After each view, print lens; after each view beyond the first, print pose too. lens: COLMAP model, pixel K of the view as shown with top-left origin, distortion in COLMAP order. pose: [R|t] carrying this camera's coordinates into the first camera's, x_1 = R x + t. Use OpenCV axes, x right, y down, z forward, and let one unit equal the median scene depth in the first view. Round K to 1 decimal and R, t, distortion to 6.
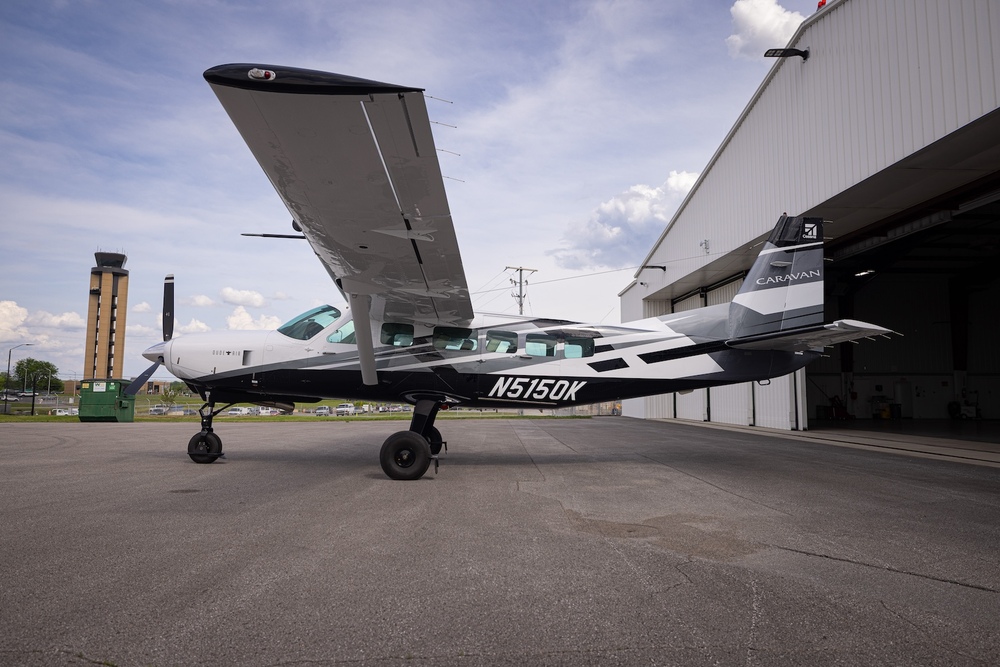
lens RADIAL K [[678.4, 0, 500.0], [0, 678.4, 333.5], [0, 0, 1]] dist [0.003369, 0.000247]
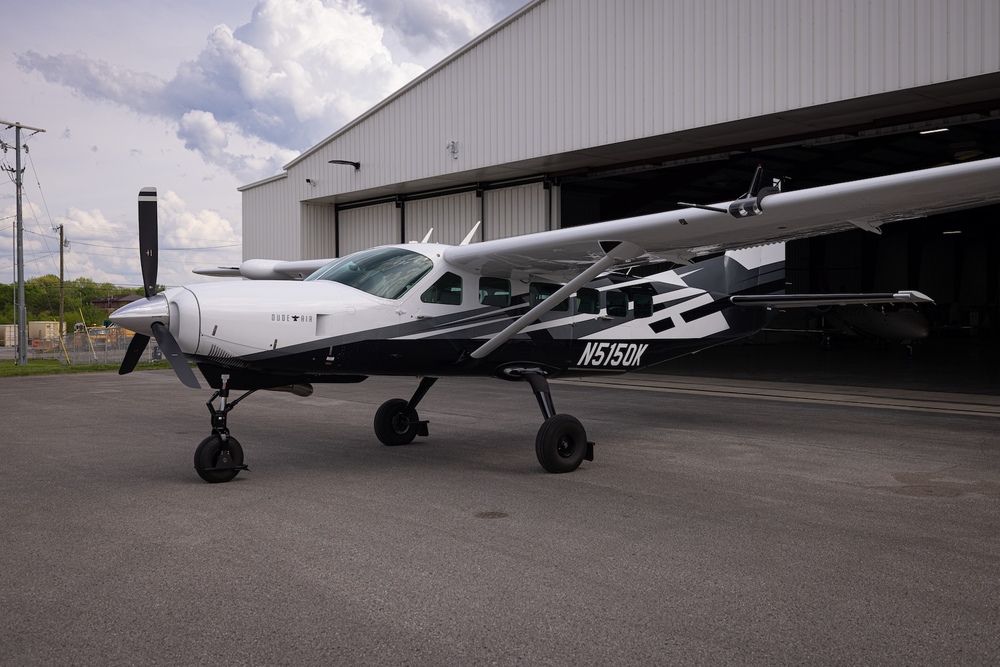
lens RADIAL K [[972.0, 0, 500.0], [0, 972.0, 333.5], [0, 0, 1]] dist [0.010168, 0.016169]
pose [[0.793132, -0.021339, 0.608676, -0.816103], [-0.045636, 0.994494, 0.094332, -0.056109], [-0.607338, -0.102595, 0.787791, 0.105295]]
